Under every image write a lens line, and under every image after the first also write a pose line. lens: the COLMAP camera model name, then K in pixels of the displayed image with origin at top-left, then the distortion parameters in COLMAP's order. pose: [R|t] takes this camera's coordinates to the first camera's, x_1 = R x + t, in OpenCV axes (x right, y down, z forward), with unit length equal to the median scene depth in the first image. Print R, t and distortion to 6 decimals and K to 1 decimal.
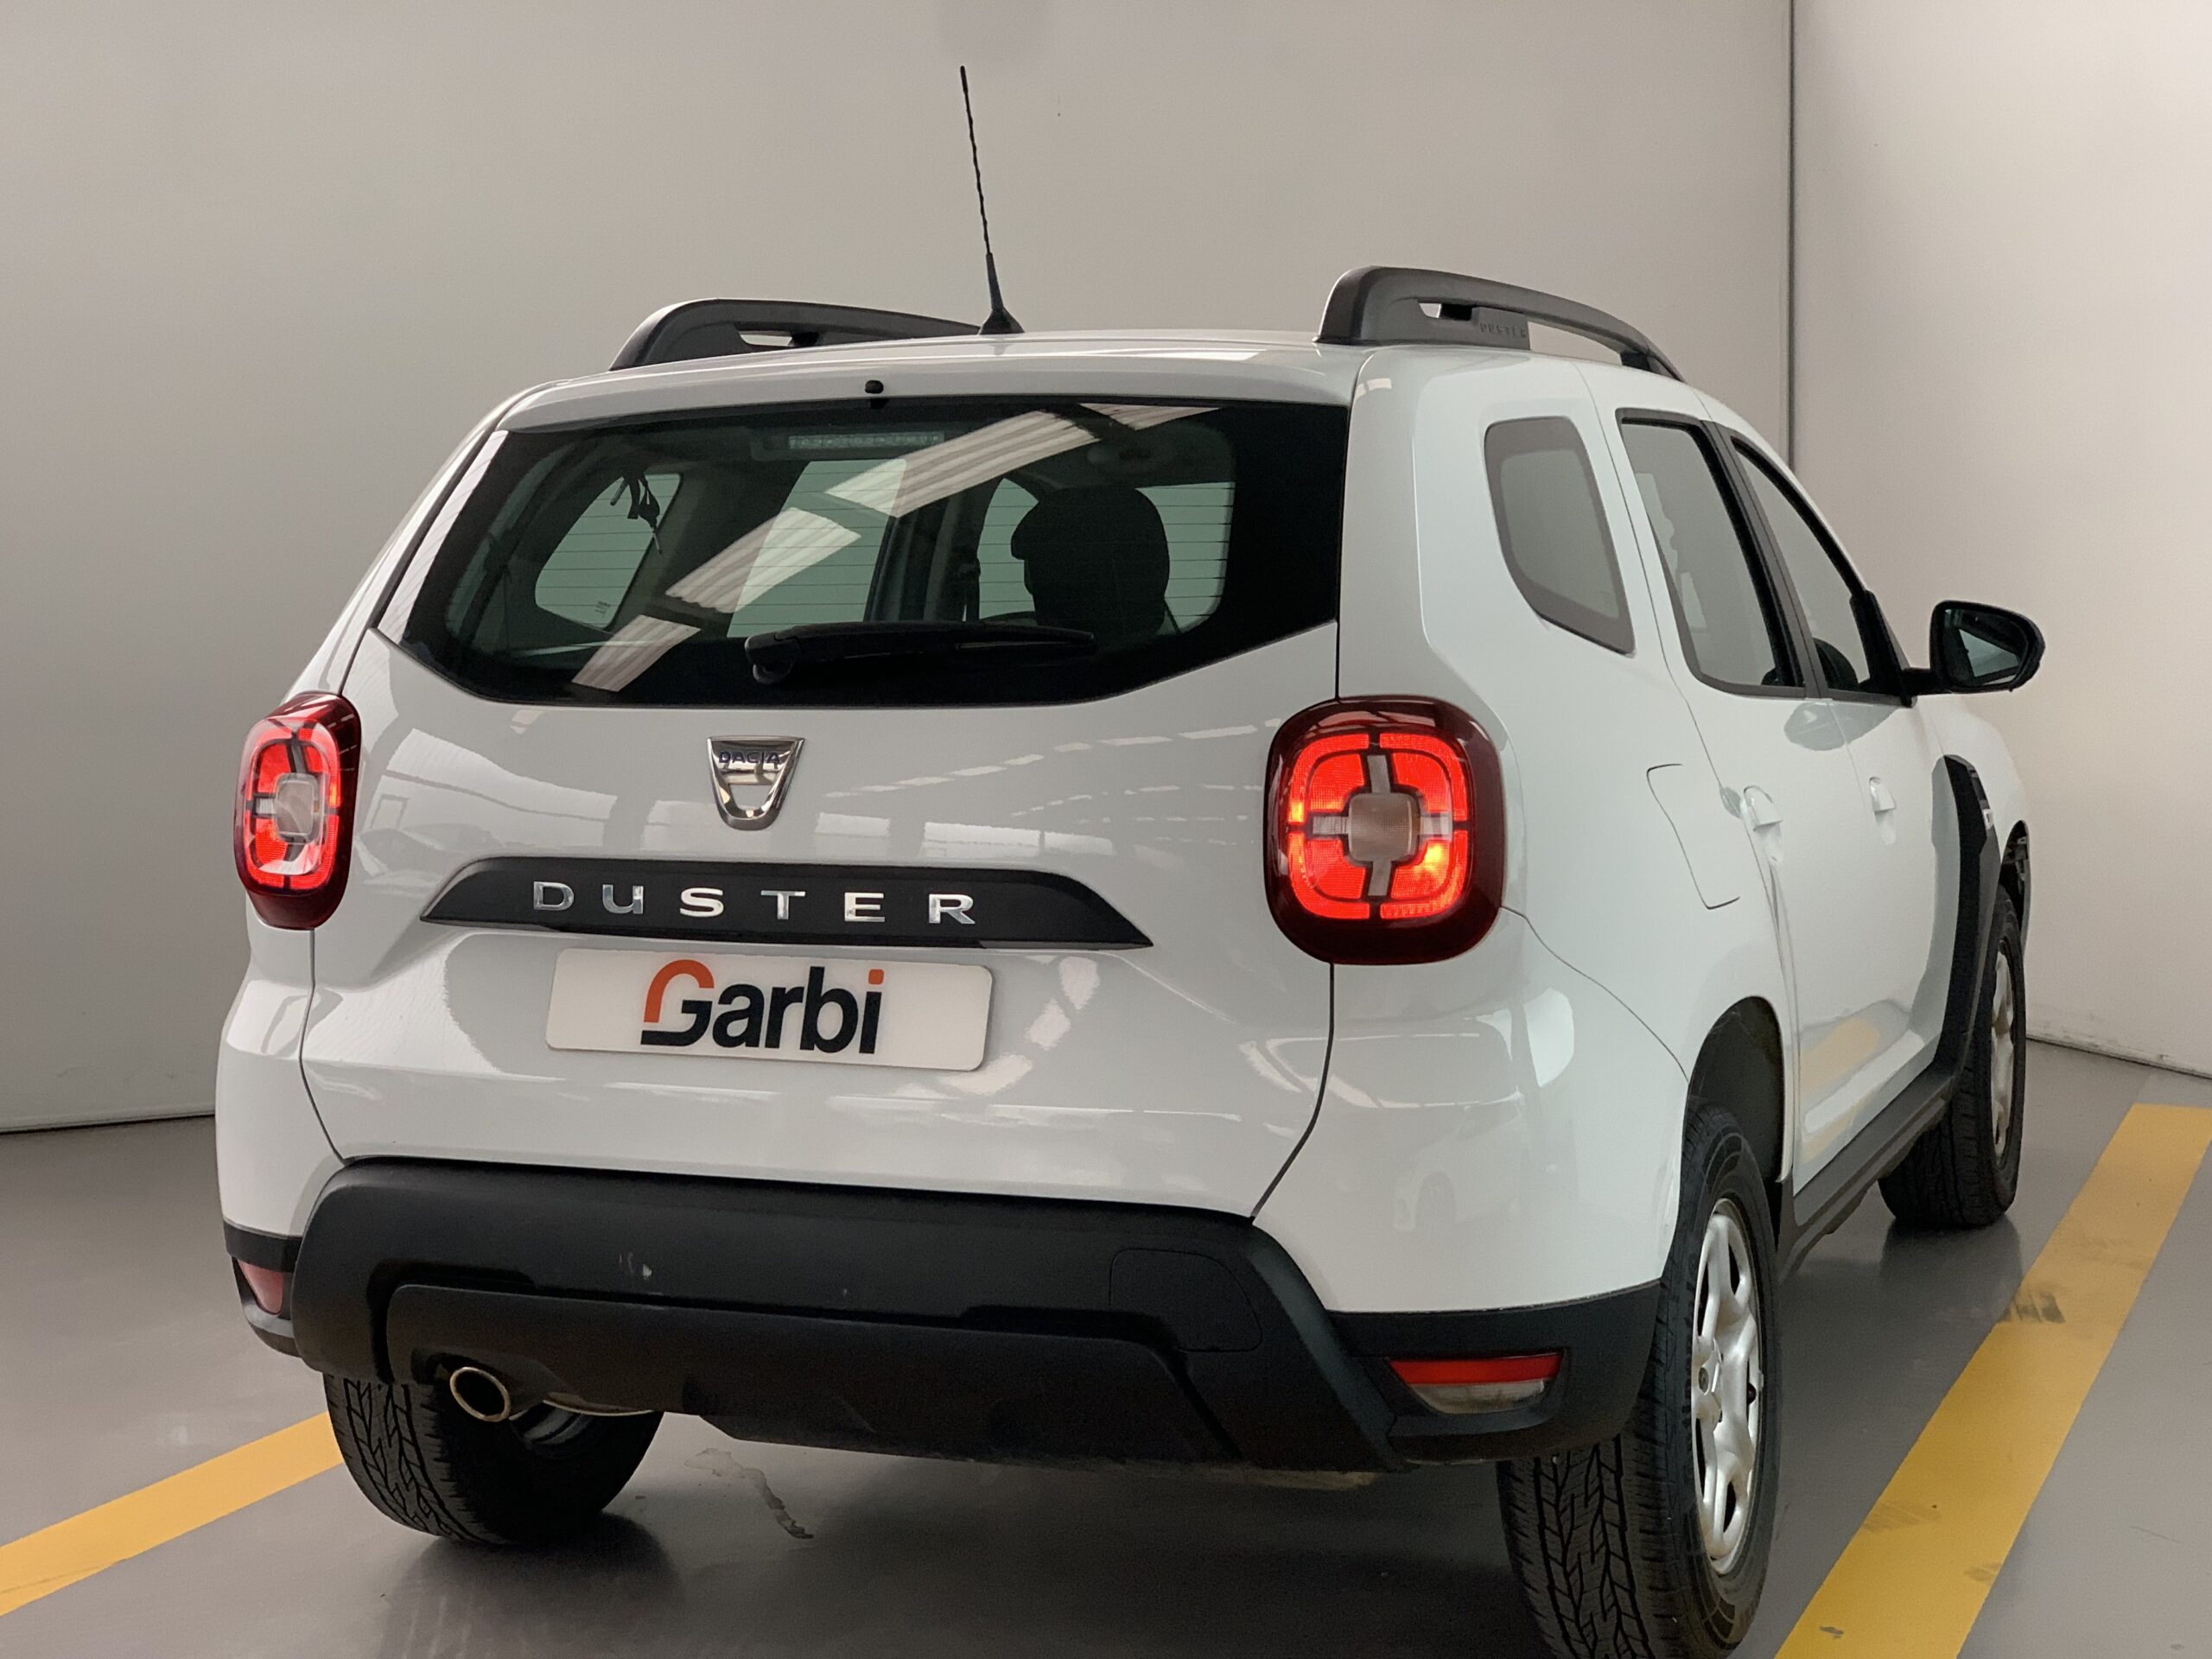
lens RADIAL K [[3343.8, 0, 1091.4], [0, 3343.8, 836.9], [0, 0, 1]] dist [-0.015418, 0.000000]
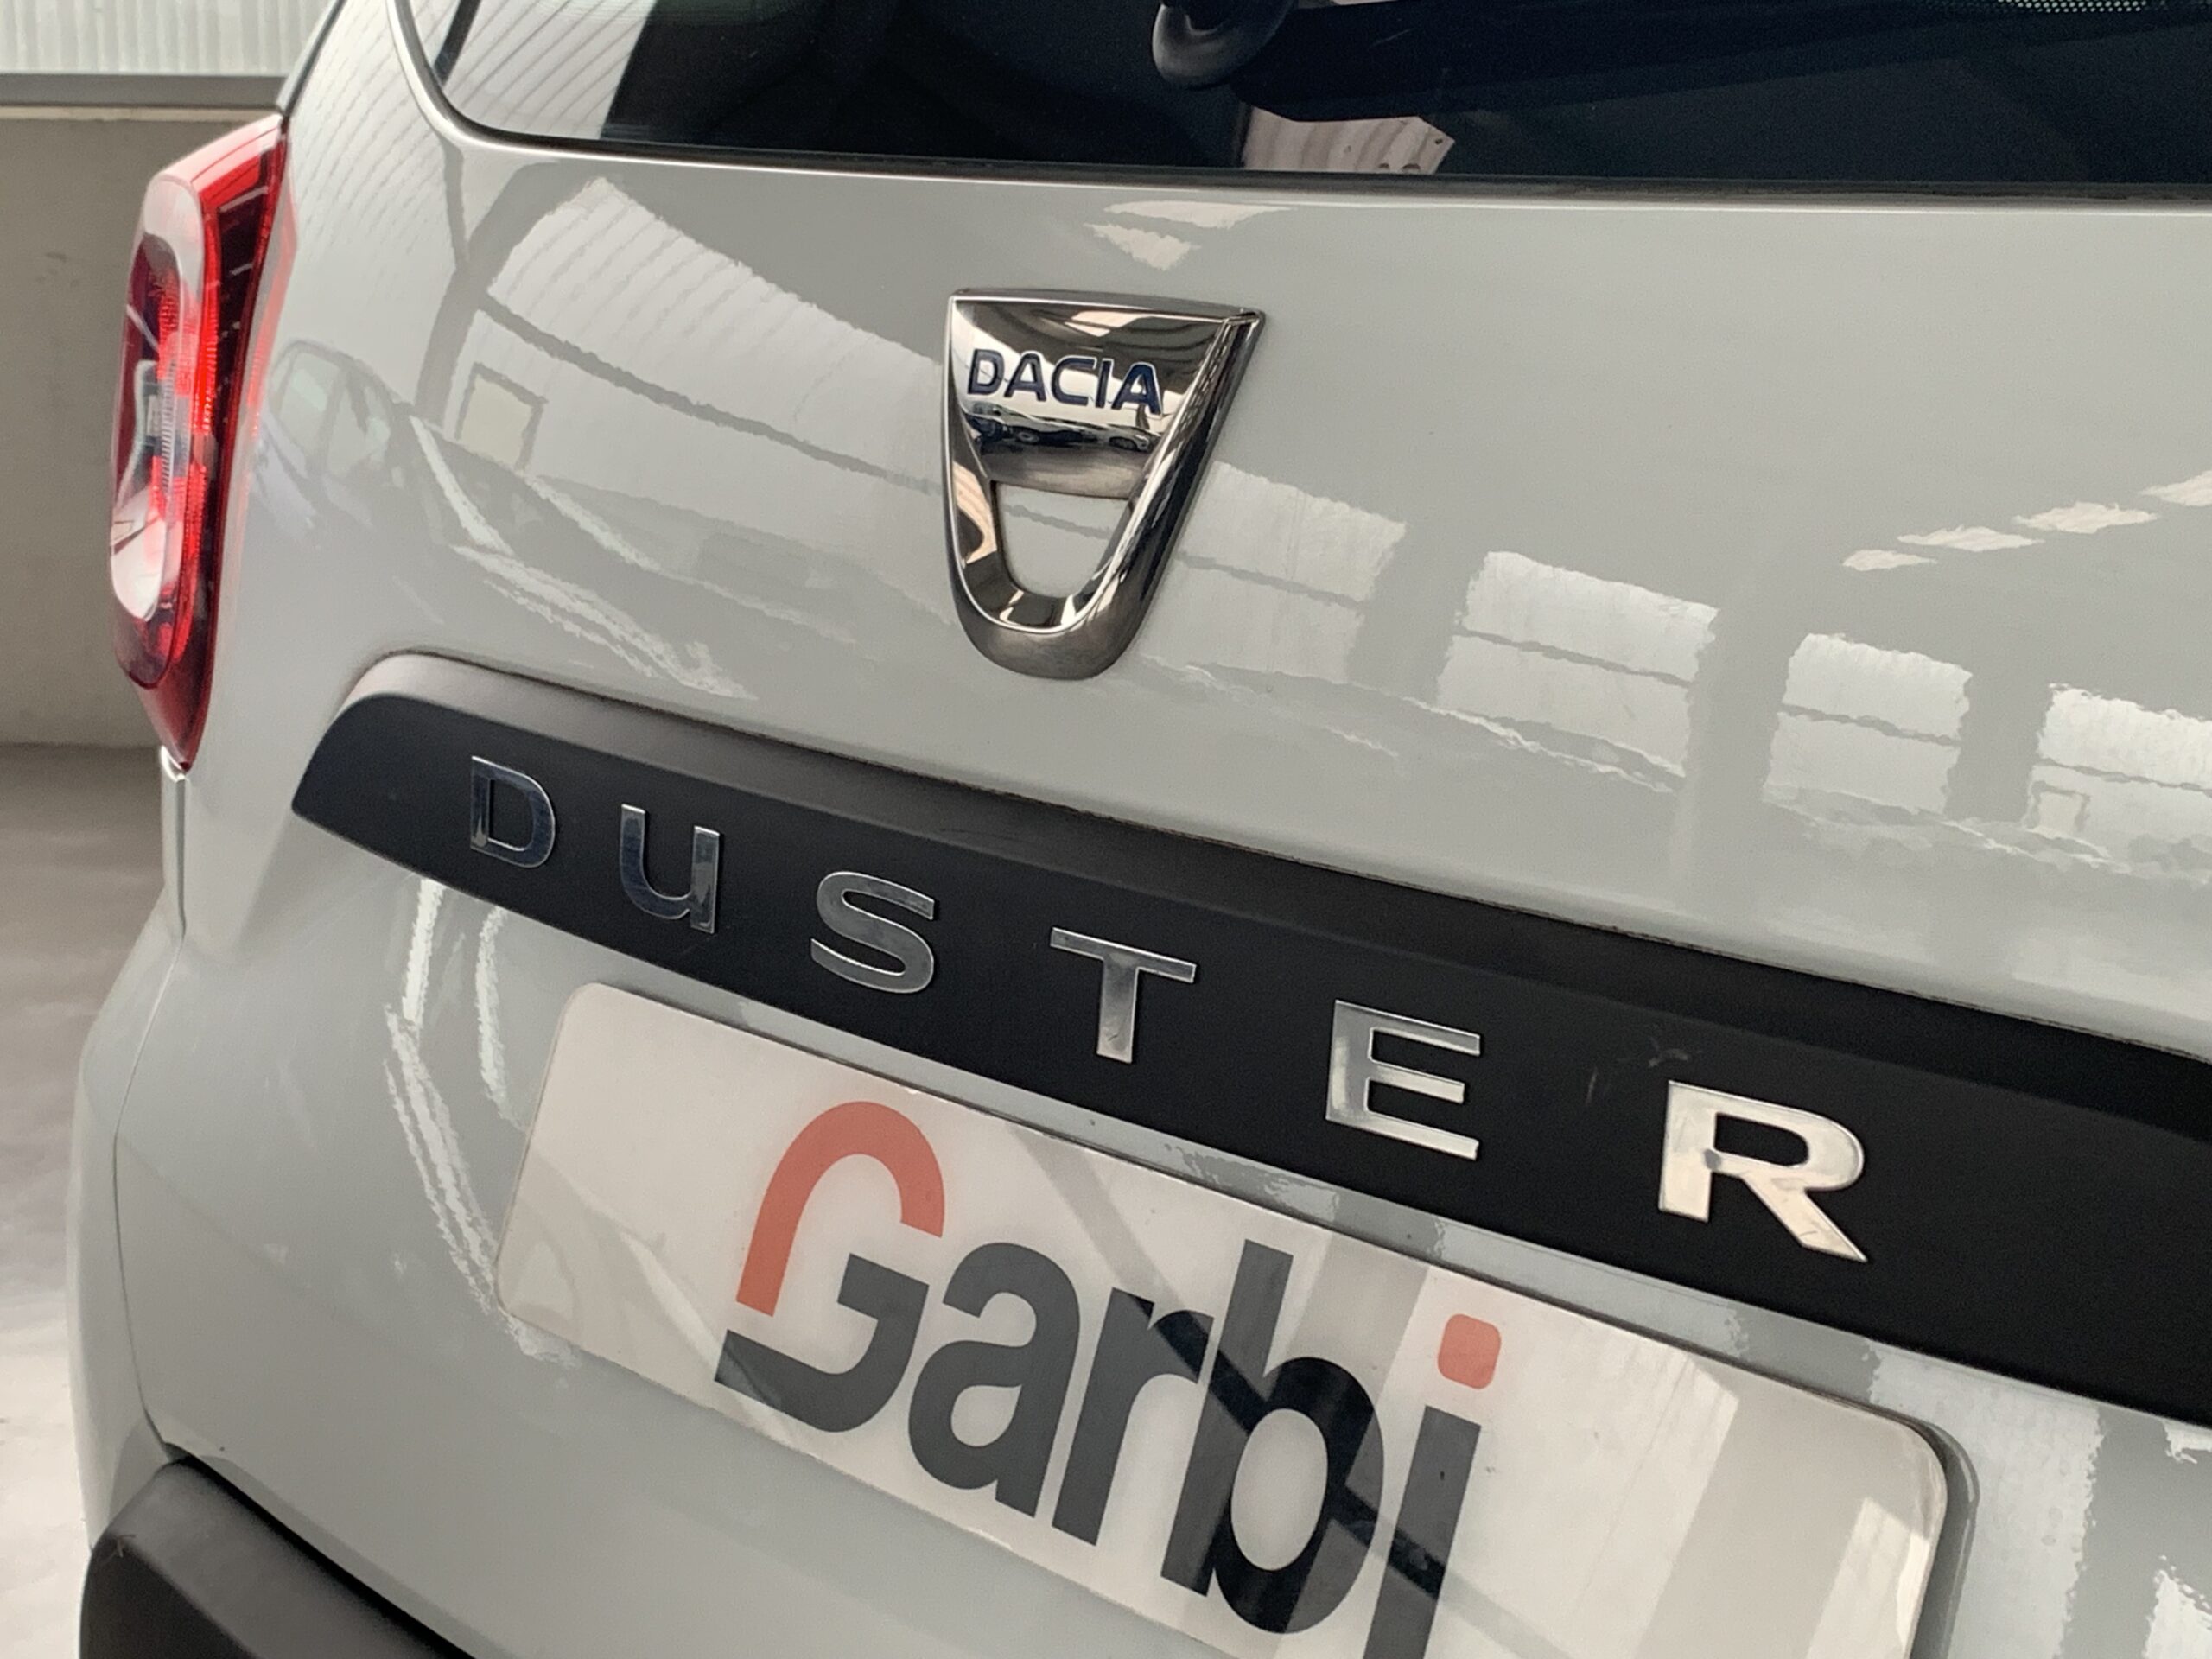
lens RADIAL K [[3343.8, 0, 1103.4], [0, 3343.8, 815.7], [0, 0, 1]] dist [-0.015418, 0.000000]
pose [[0.915119, 0.110460, -0.387757, -0.001138], [-0.063767, 0.989286, 0.131325, -0.024256], [0.398109, -0.095452, 0.912358, 0.772299]]
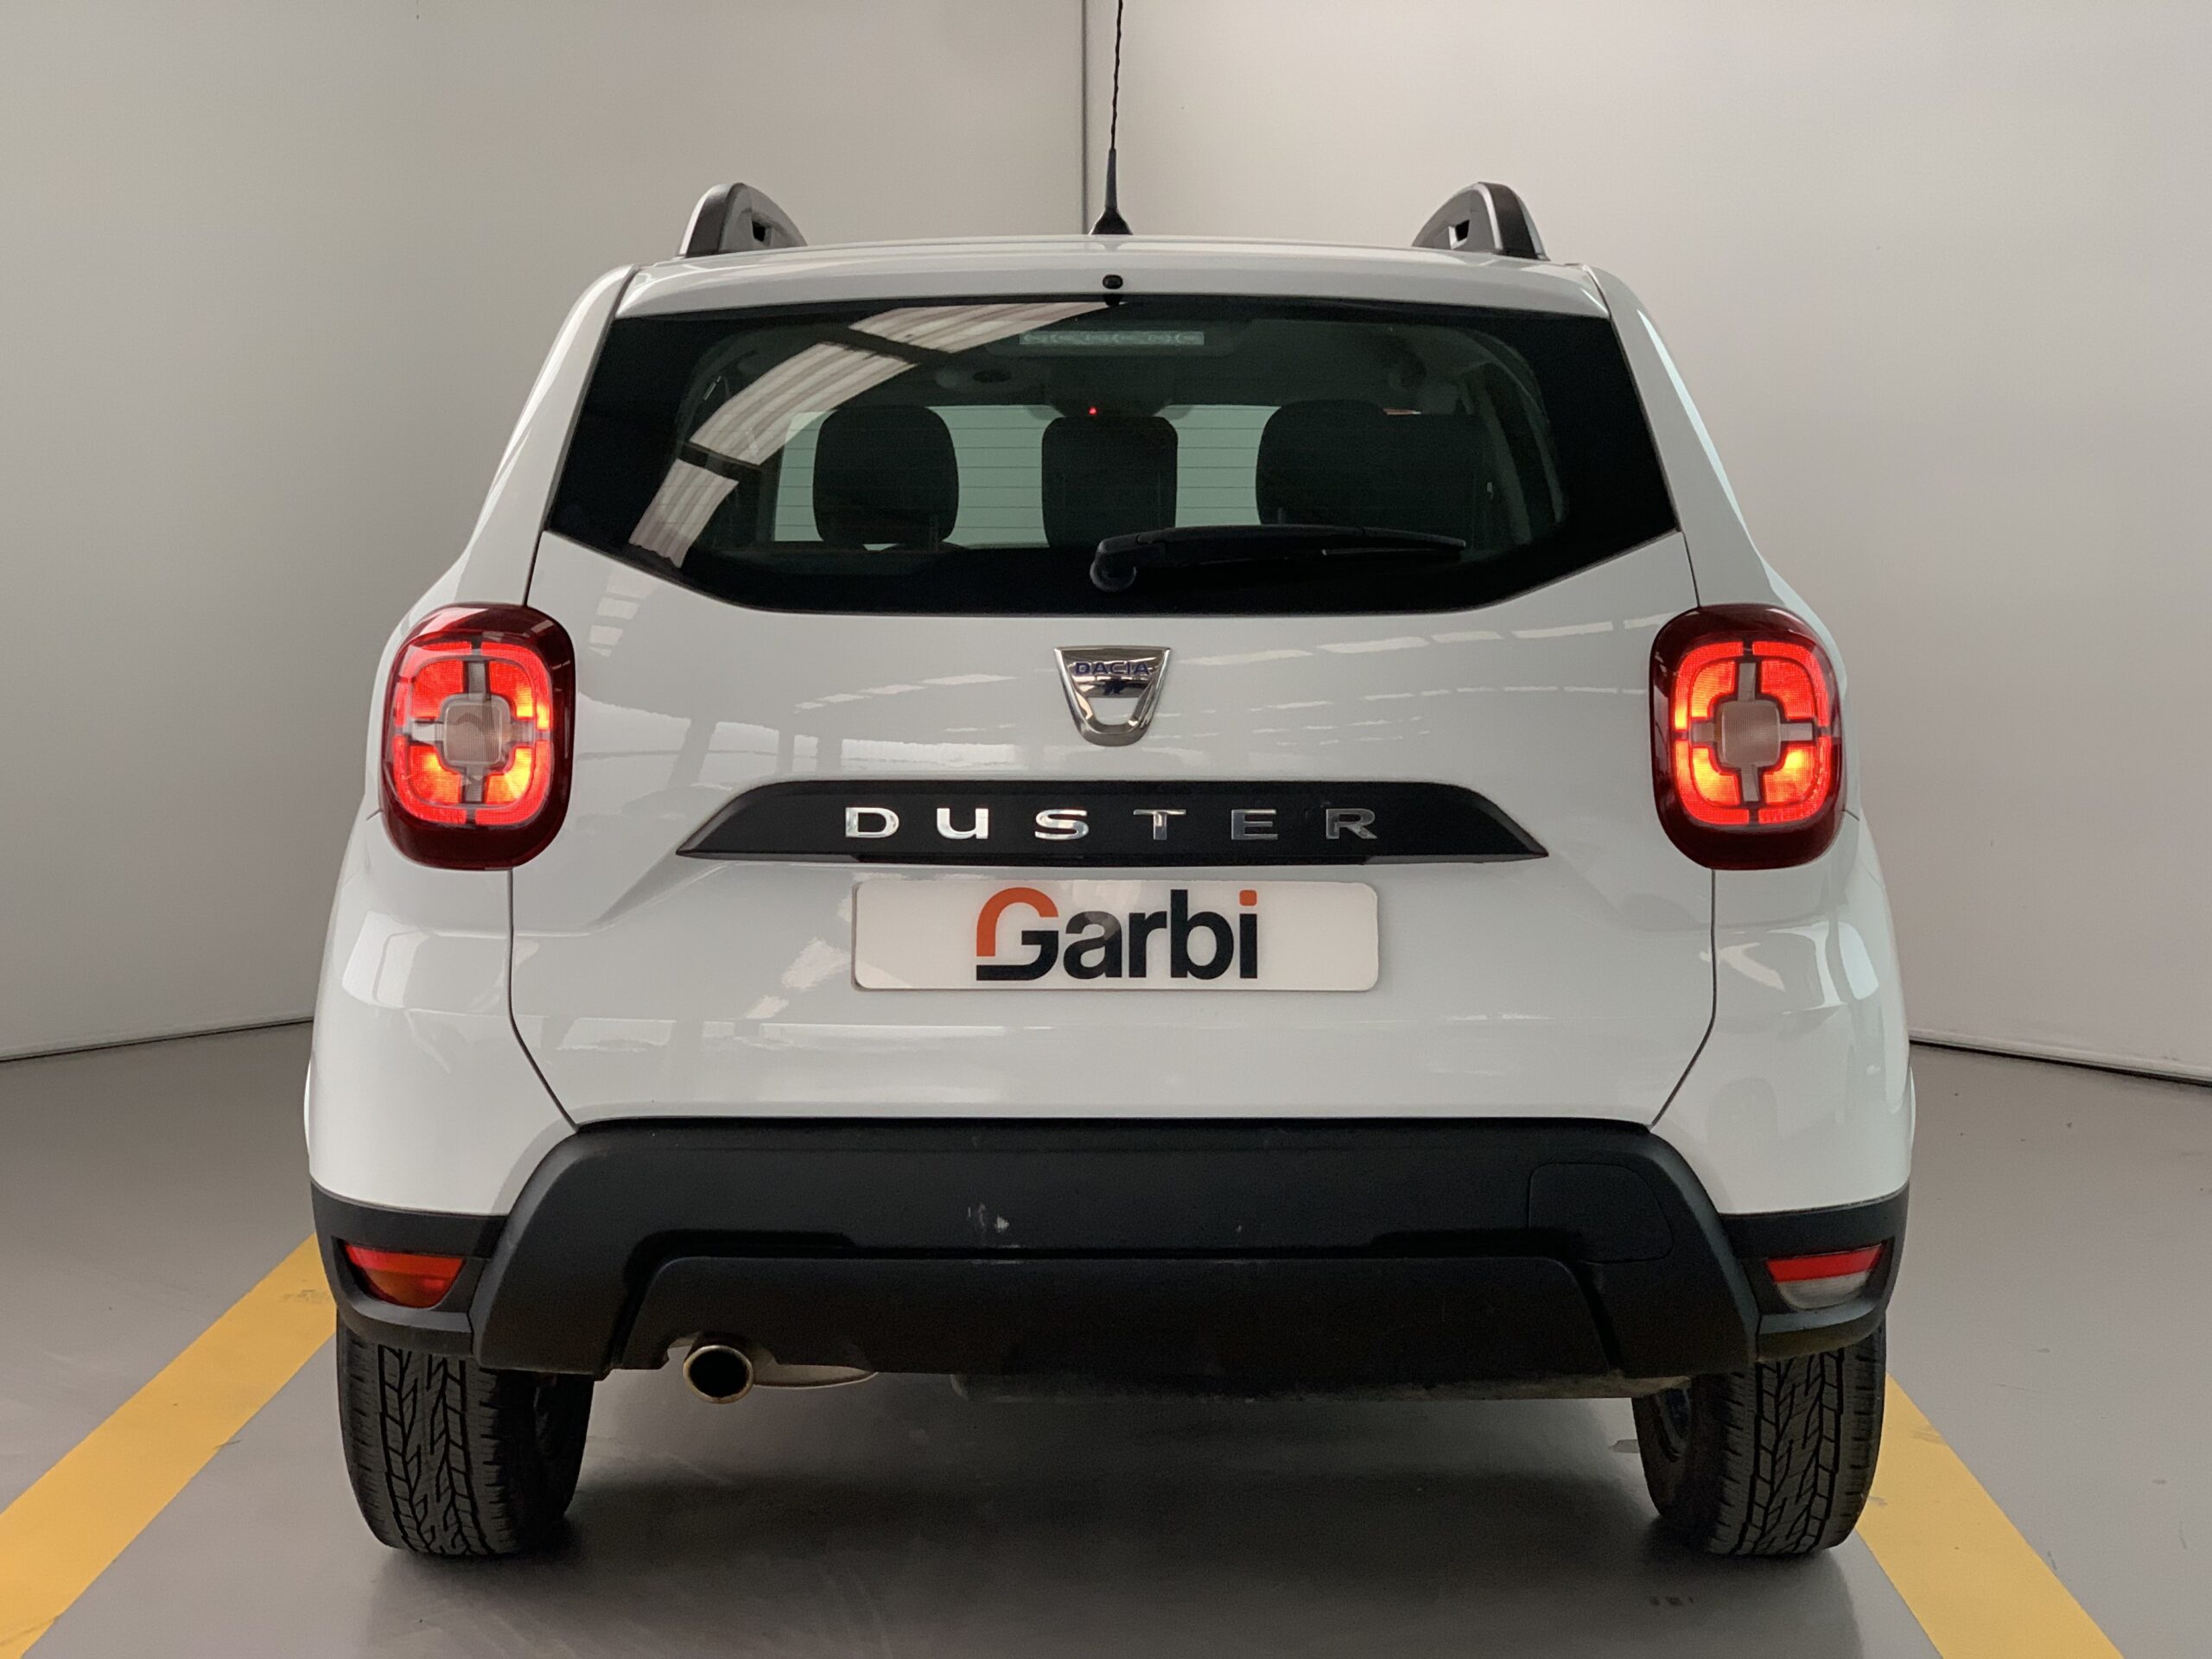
lens RADIAL K [[3343.8, 0, 1111.9], [0, 3343.8, 829.0], [0, 0, 1]] dist [-0.015418, 0.000000]
pose [[0.928904, -0.020901, 0.369729, -0.448917], [0.017693, 0.999771, 0.012064, 0.009829], [-0.369896, -0.004665, 0.929061, 0.126277]]
